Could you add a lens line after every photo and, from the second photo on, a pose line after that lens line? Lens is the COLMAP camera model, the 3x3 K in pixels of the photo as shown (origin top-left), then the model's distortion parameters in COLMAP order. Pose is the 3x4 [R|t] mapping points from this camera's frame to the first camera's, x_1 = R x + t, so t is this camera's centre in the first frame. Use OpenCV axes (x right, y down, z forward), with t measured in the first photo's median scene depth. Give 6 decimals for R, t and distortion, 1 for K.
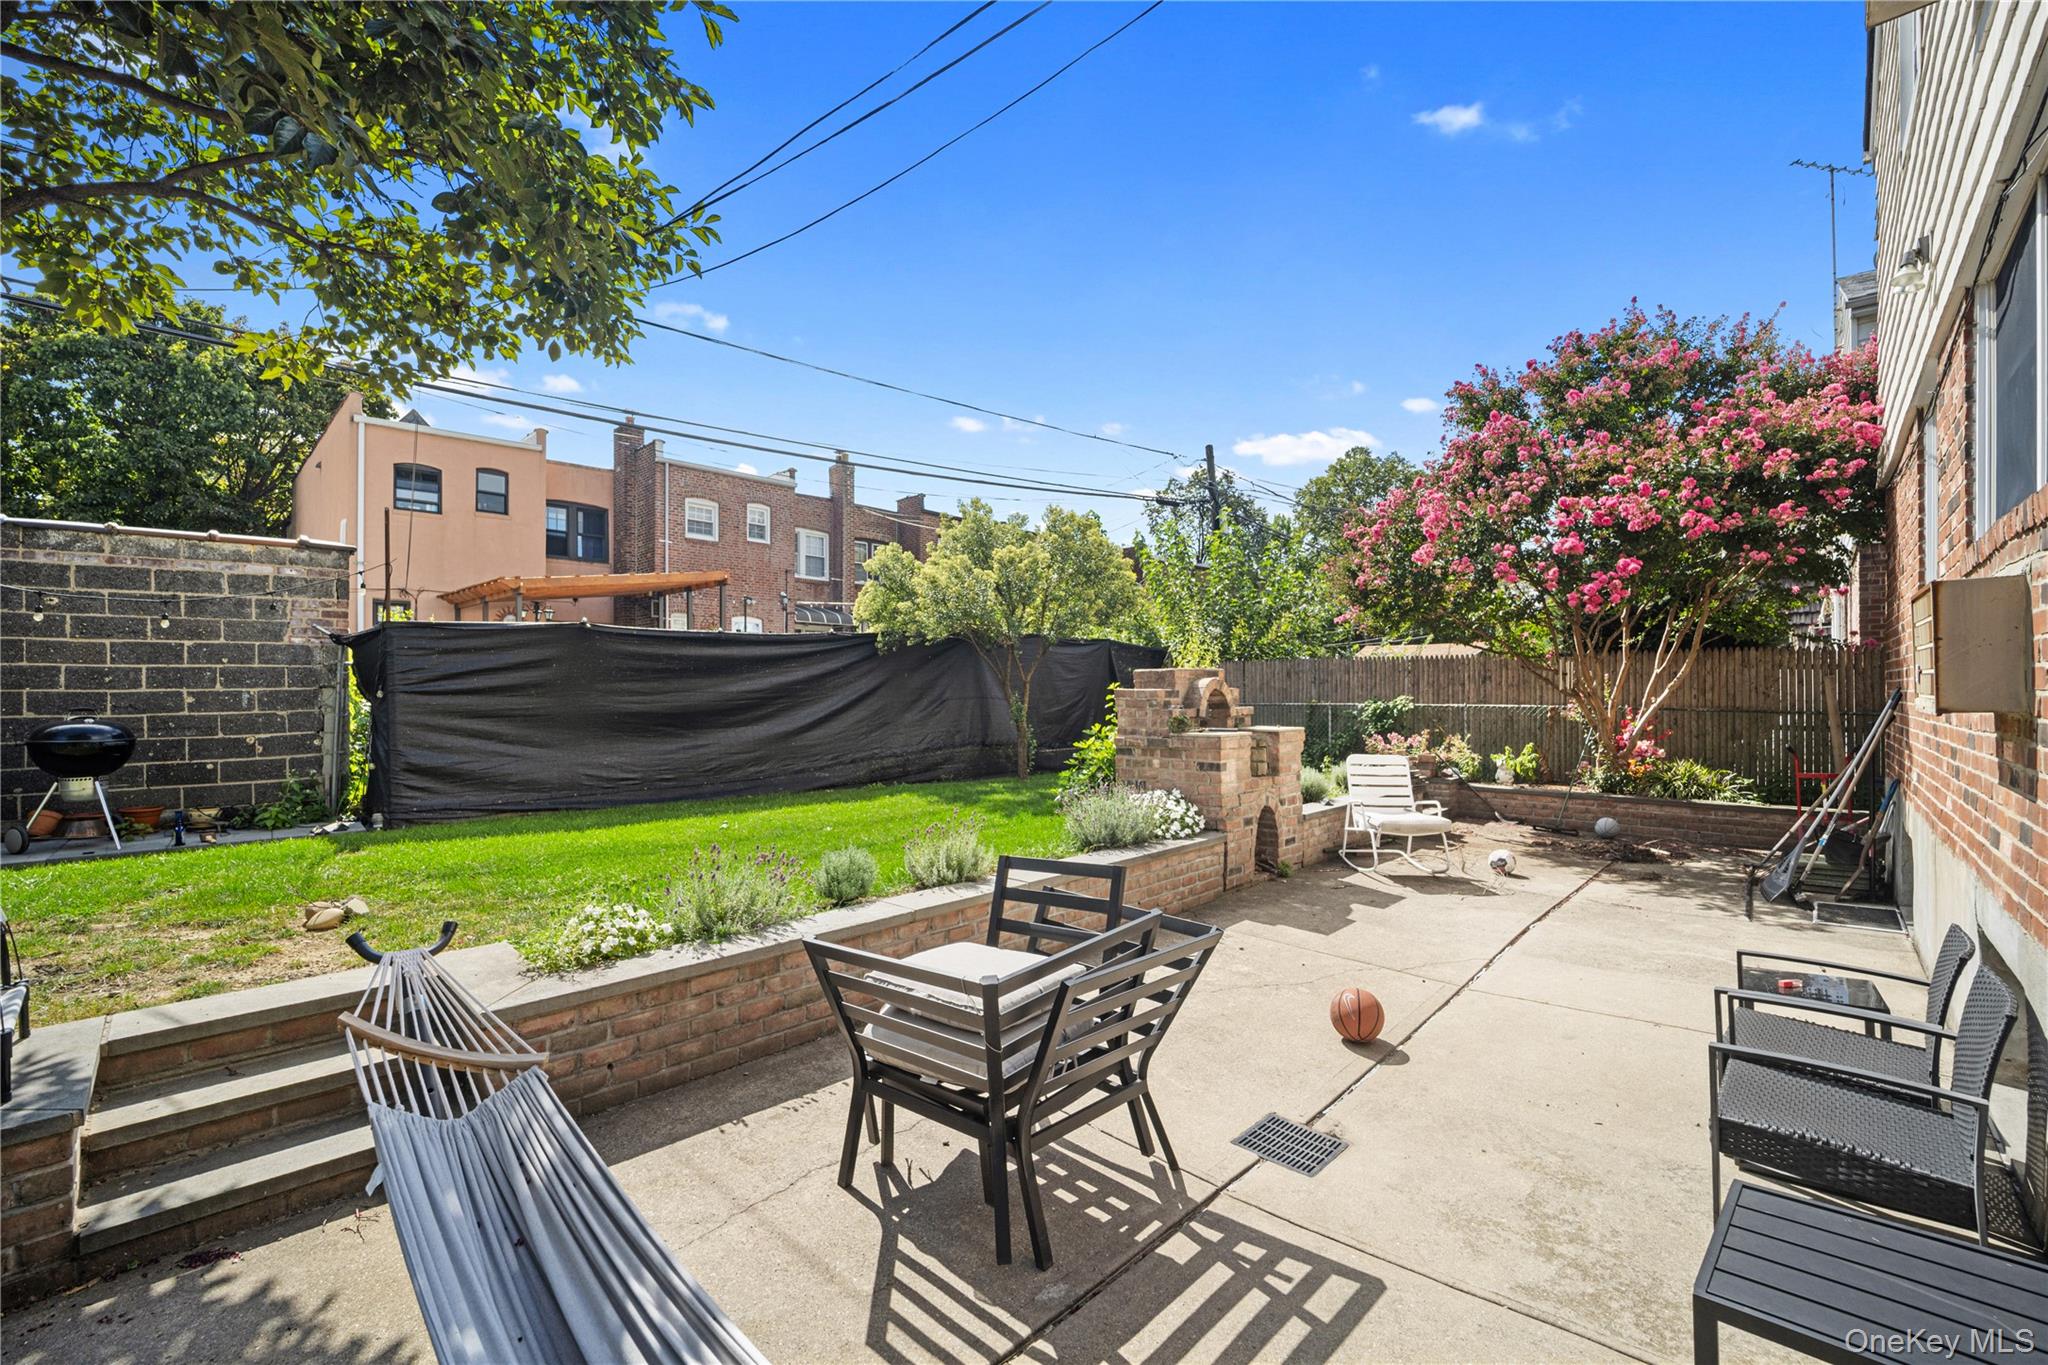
lens RADIAL K [[852.6, 0, 1031.6], [0, 852.6, 692.2], [0, 0, 1]] dist [-0.002741, -0.000057]
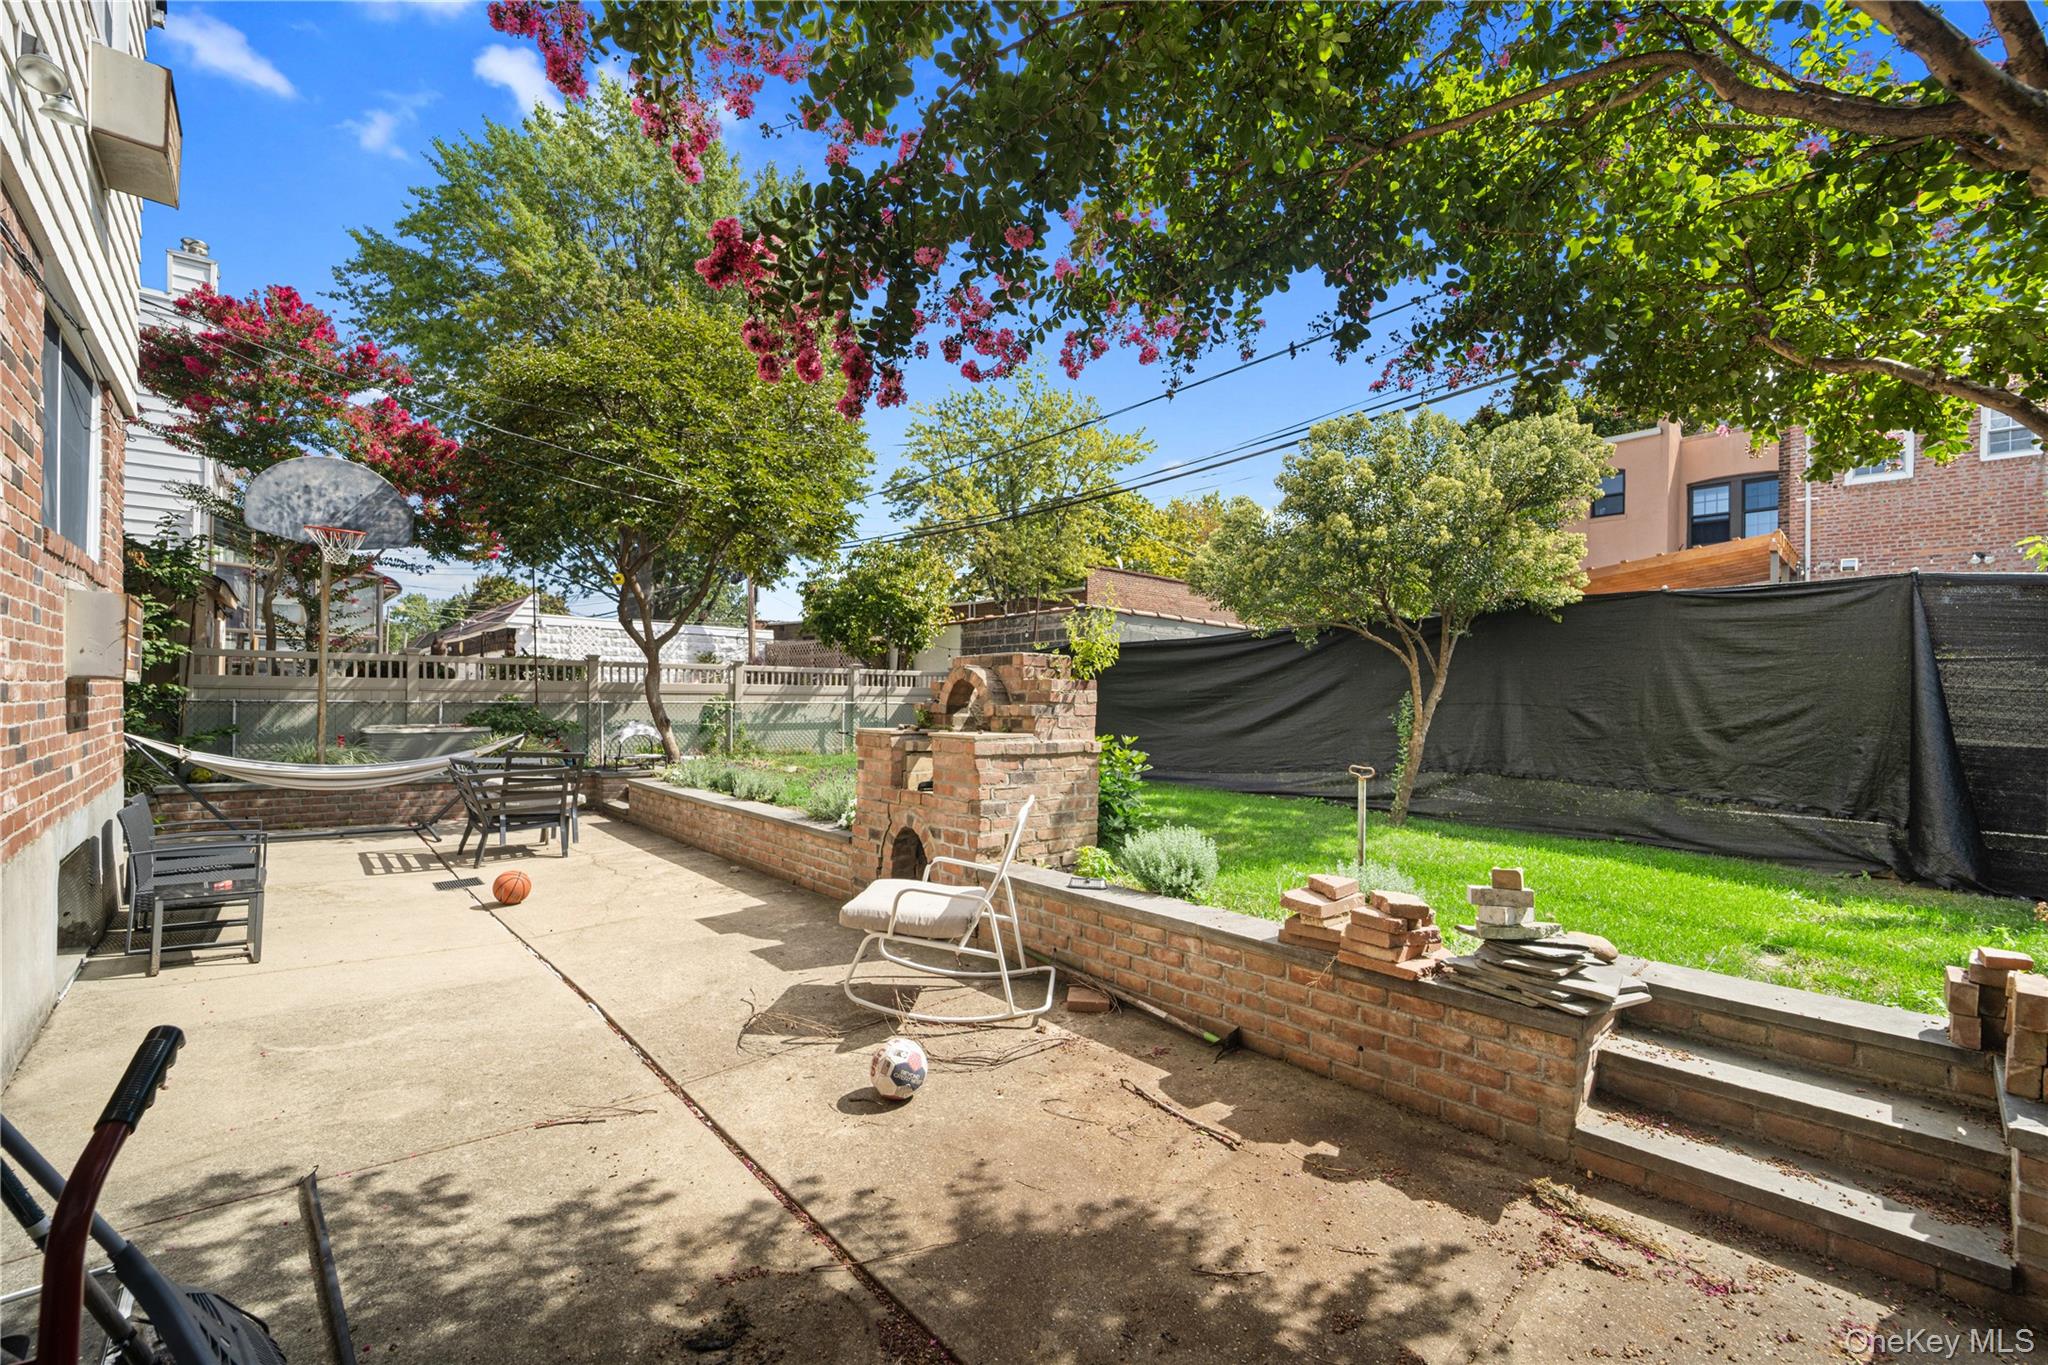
lens RADIAL K [[852.6, 0, 1028.9], [0, 852.6, 686.9], [0, 0, 1]] dist [-0.002741, -0.000057]
pose [[-0.101812, -0.018170, -0.994638, 1.319955], [-0.009696, 0.999804, -0.017272, 0.021724], [0.994756, 0.007885, -0.101969, 1.502293]]
